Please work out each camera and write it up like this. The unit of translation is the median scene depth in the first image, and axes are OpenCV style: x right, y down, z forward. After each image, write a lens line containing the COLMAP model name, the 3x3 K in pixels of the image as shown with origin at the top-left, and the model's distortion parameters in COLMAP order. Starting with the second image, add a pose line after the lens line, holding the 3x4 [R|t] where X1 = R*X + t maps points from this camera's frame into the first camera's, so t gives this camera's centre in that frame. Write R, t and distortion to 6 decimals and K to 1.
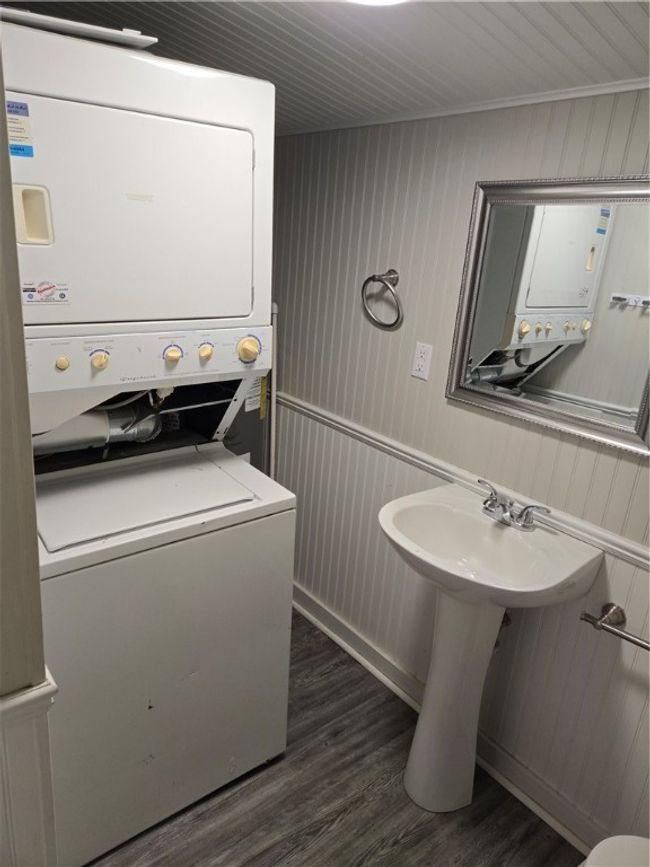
lens RADIAL K [[580.9, 0, 323.1], [0, 580.9, 421.4], [0, 0, 1]] dist [0.083991, -0.068734]
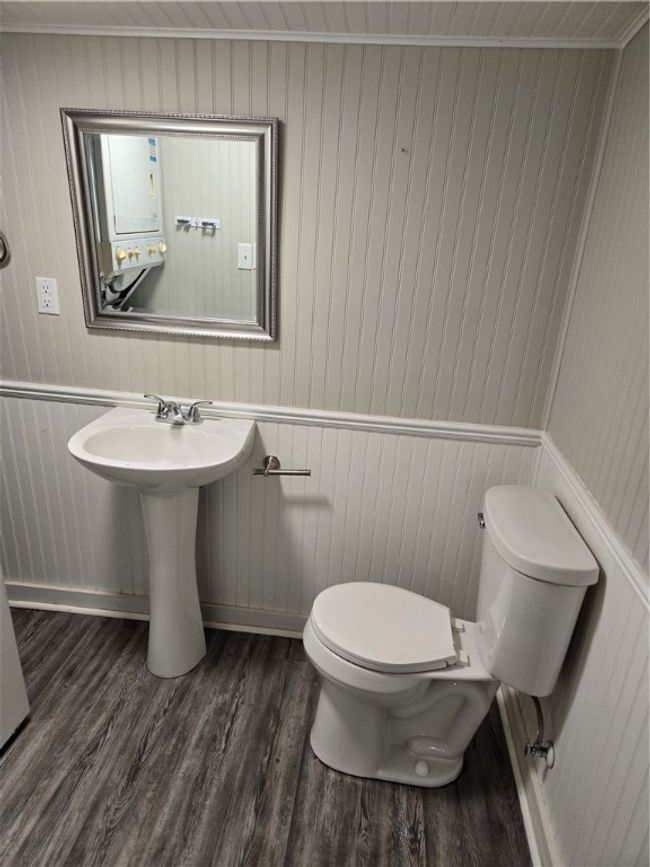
lens RADIAL K [[607.2, 0, 325.0], [0, 607.2, 433.5], [0, 0, 1]] dist [0.054414, -0.034465]
pose [[0.713814, -0.286351, 0.639119, -0.237917], [0.206935, 0.958081, 0.198138, 0.010424], [-0.669065, -0.009178, 0.743148, -0.087861]]
